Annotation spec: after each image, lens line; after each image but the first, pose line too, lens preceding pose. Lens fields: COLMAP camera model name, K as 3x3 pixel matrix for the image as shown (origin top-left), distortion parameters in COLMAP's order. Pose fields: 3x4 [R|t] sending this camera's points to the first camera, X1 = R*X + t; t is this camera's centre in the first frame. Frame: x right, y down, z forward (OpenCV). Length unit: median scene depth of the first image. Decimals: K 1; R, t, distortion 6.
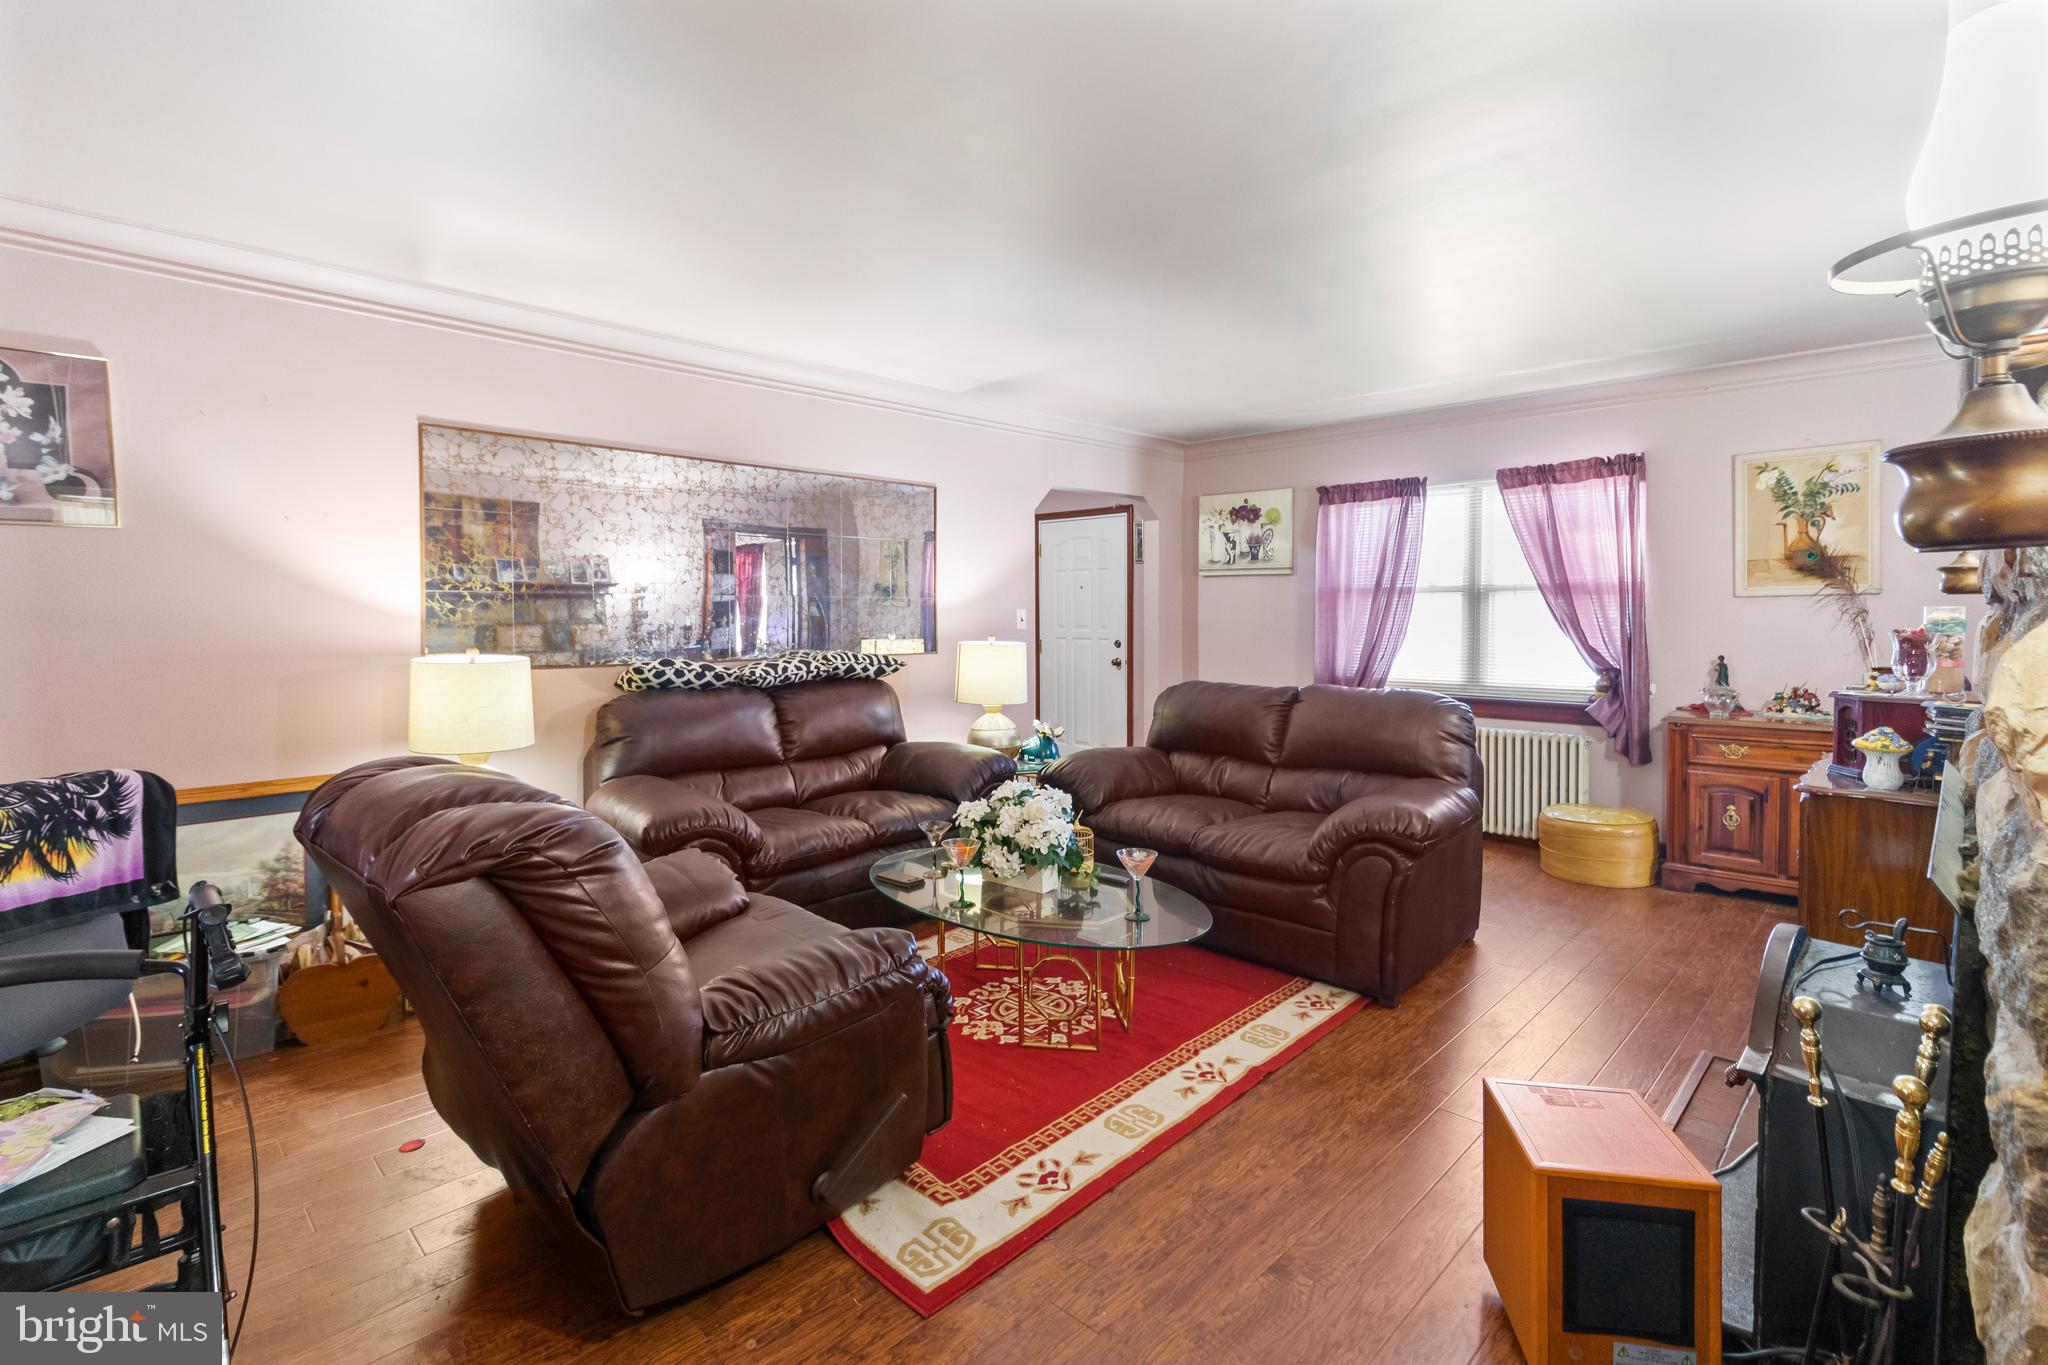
lens RADIAL K [[965.4, 0, 1033.0], [0, 965.4, 620.2], [0, 0, 1]] dist [0.002996, 0.000228]
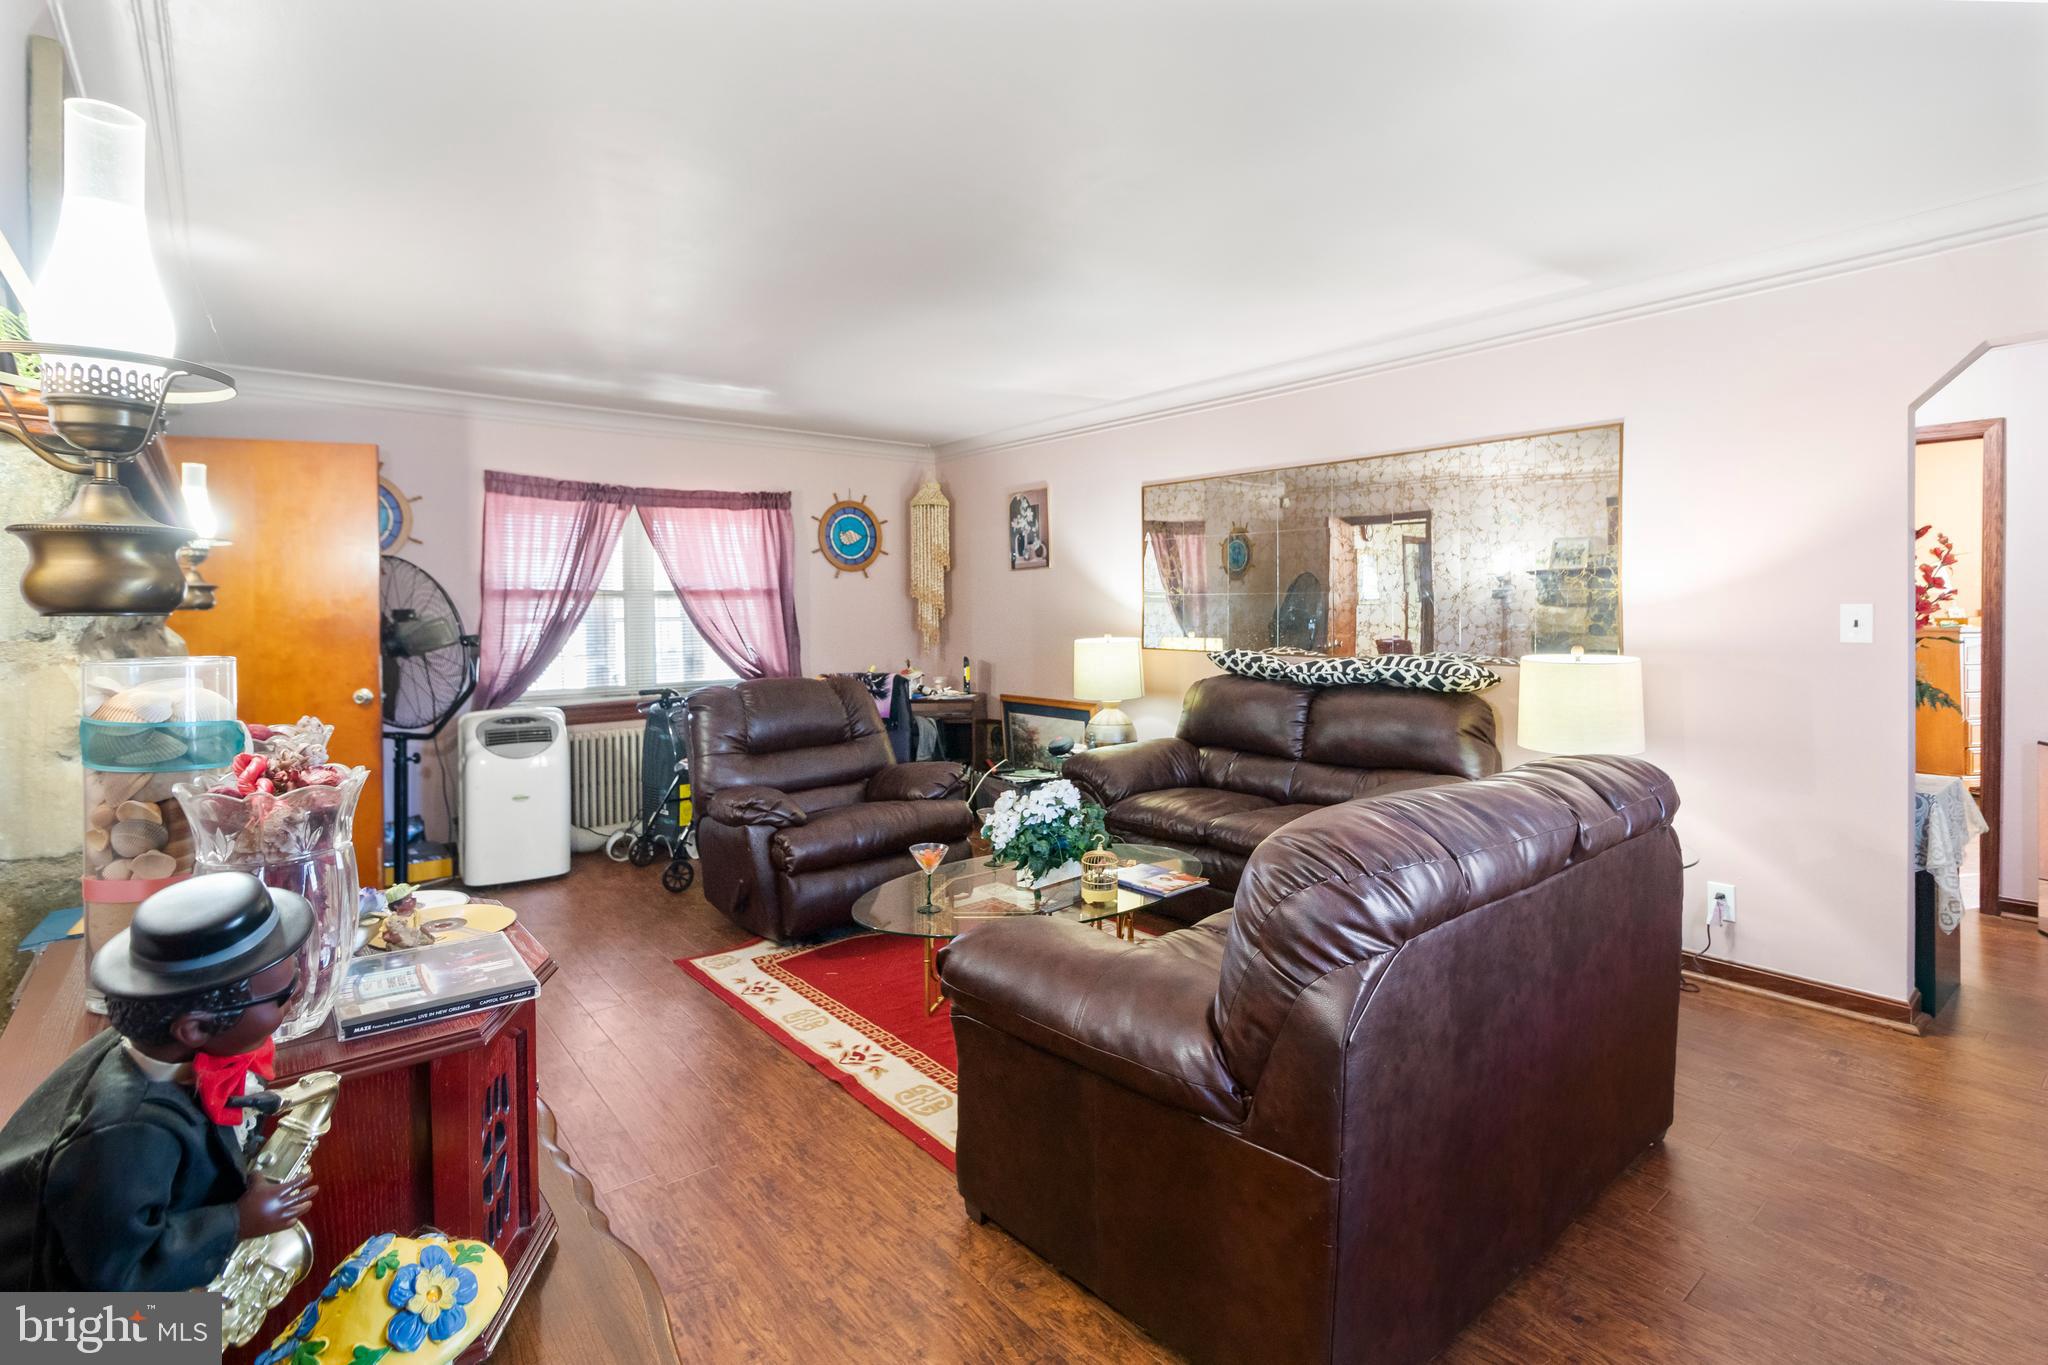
lens RADIAL K [[977.0, 0, 1032.6], [0, 977.0, 598.3], [0, 0, 1]] dist [0.000480, -0.000324]
pose [[-0.123213, -0.008937, -0.992340, 0.848724], [-0.003193, 0.999958, -0.008610, -0.012020], [0.992375, 0.002108, -0.123237, 0.922464]]
